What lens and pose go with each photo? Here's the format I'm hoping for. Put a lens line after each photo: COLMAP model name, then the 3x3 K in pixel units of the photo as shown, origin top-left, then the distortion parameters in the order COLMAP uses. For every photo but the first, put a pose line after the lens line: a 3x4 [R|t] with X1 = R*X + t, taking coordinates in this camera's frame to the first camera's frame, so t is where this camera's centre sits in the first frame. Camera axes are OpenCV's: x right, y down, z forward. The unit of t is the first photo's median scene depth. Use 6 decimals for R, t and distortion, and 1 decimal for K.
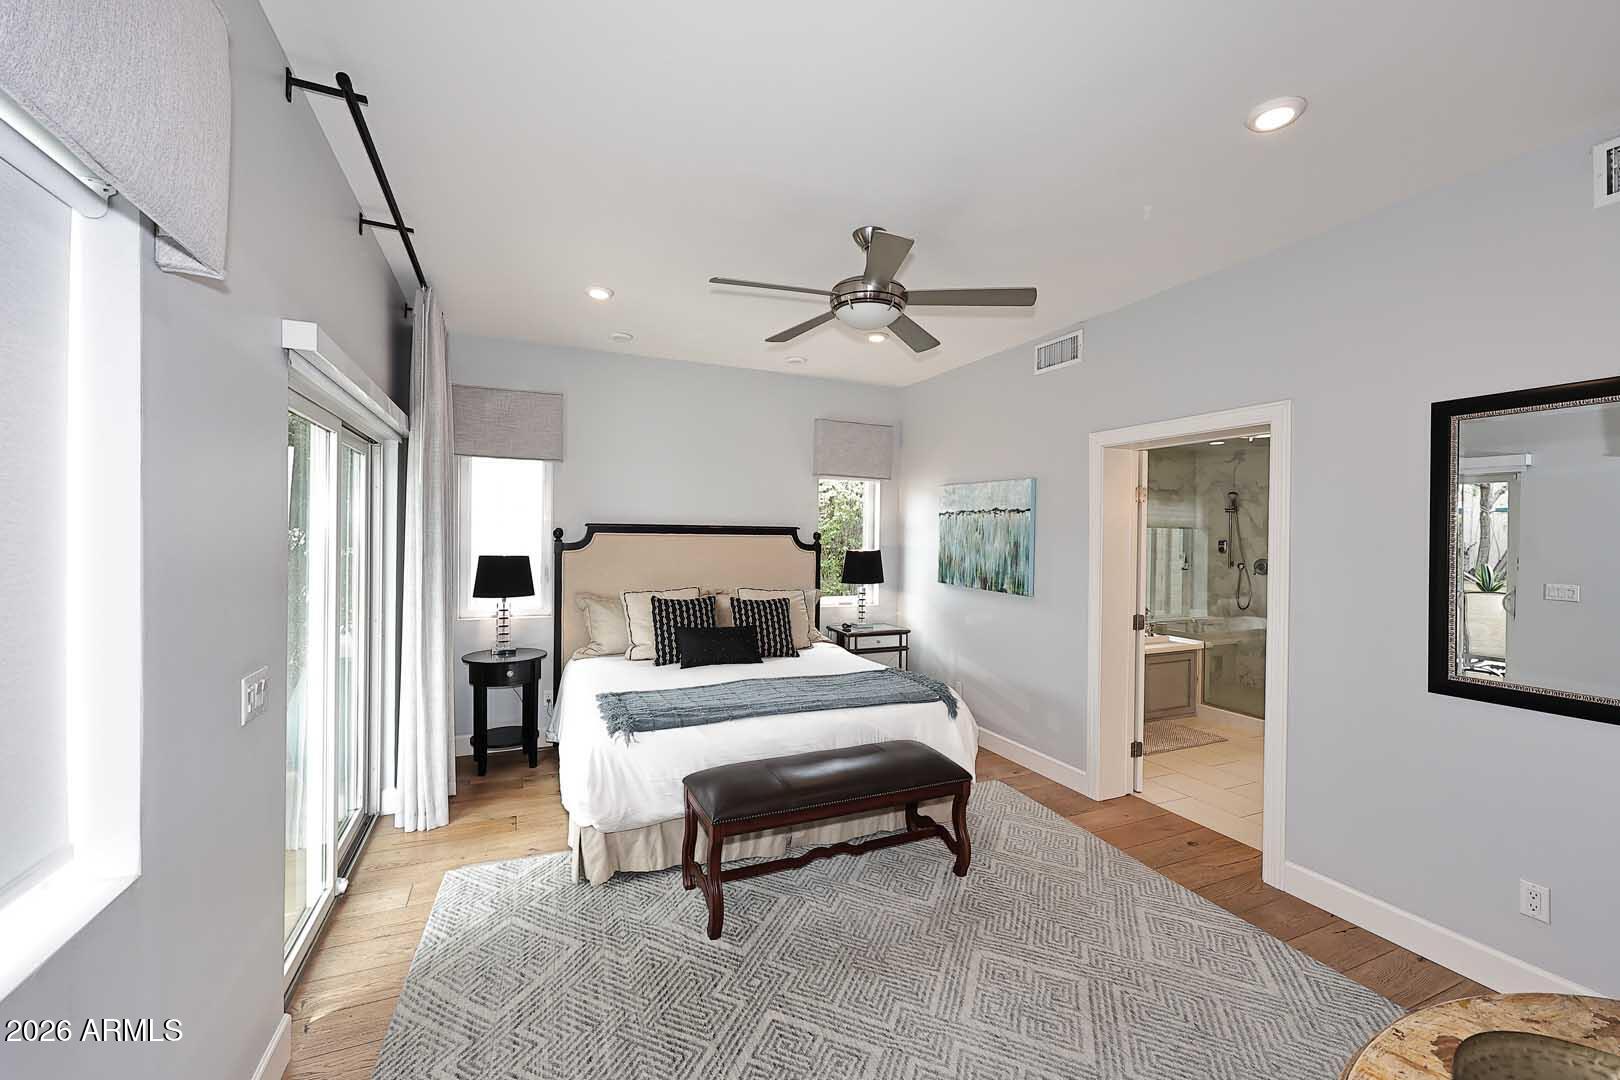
lens RADIAL K [[657.2, 0, 817.1], [0, 657.2, 537.9], [0, 0, 1]] dist [0.002916, 0.001231]
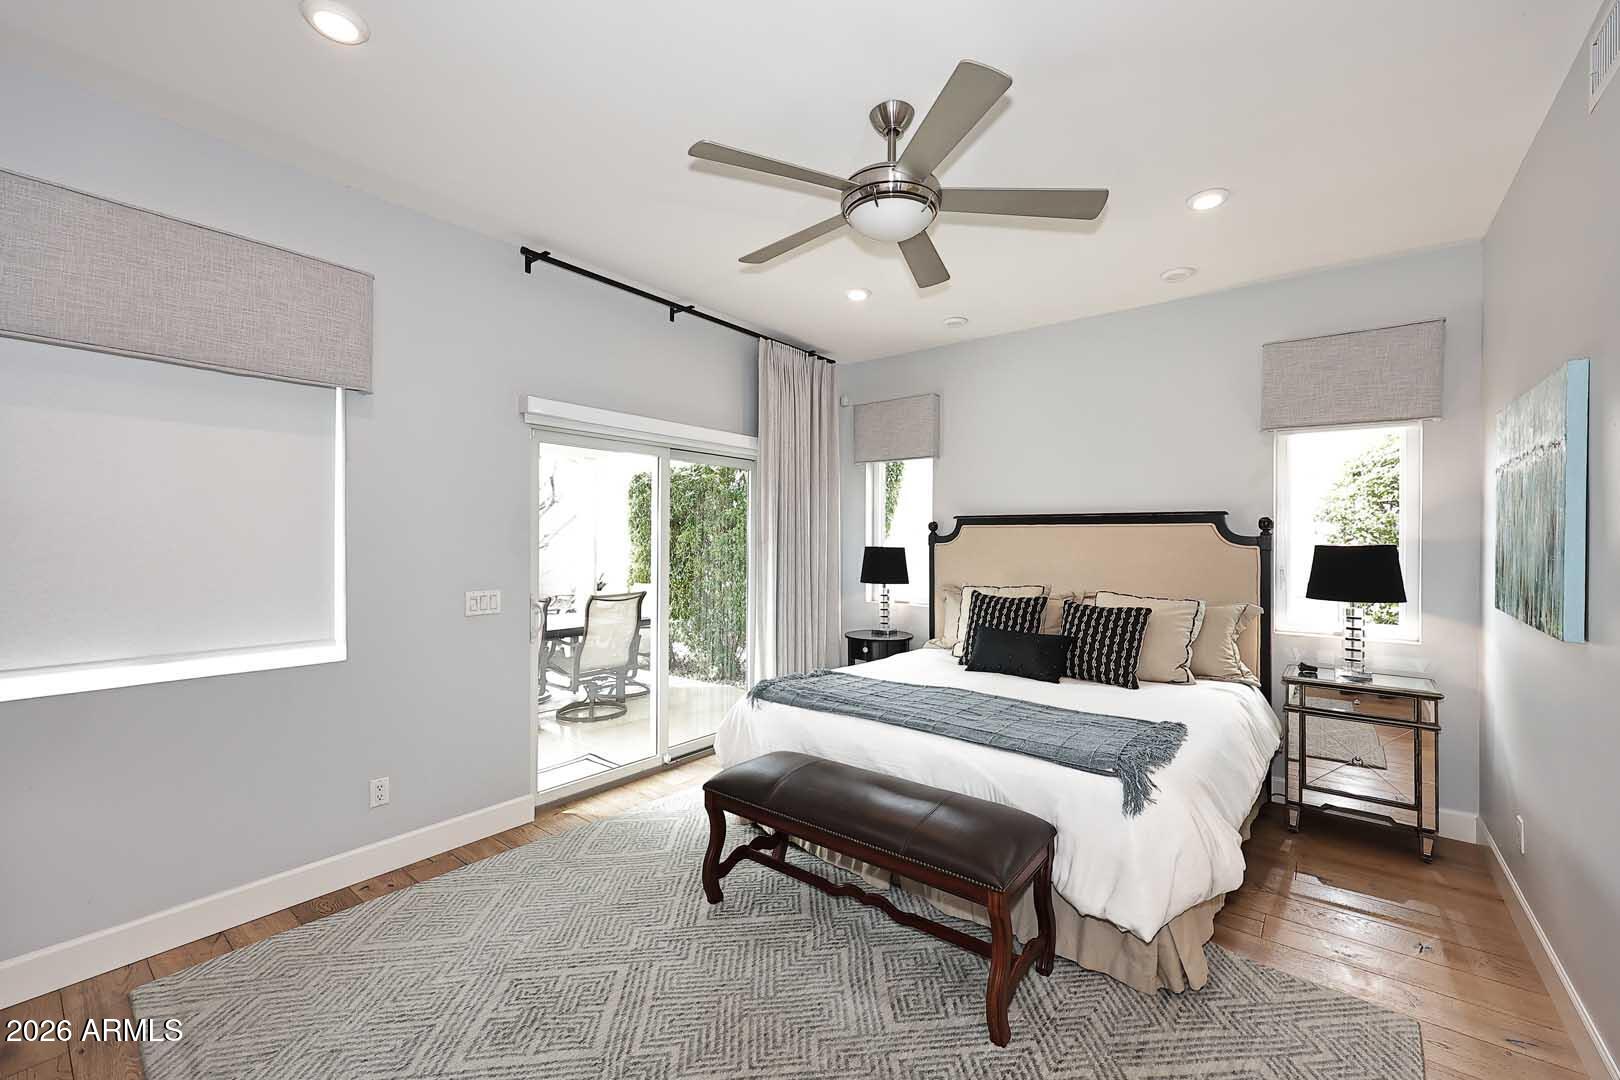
lens RADIAL K [[657.2, 0, 806.6], [0, 657.2, 539.7], [0, 0, 1]] dist [0.002916, 0.001231]
pose [[0.461215, -0.008294, -0.887250, 0.449099], [-0.006472, 0.999898, -0.012712, 0.029304], [0.887265, 0.011605, 0.461114, 0.352663]]
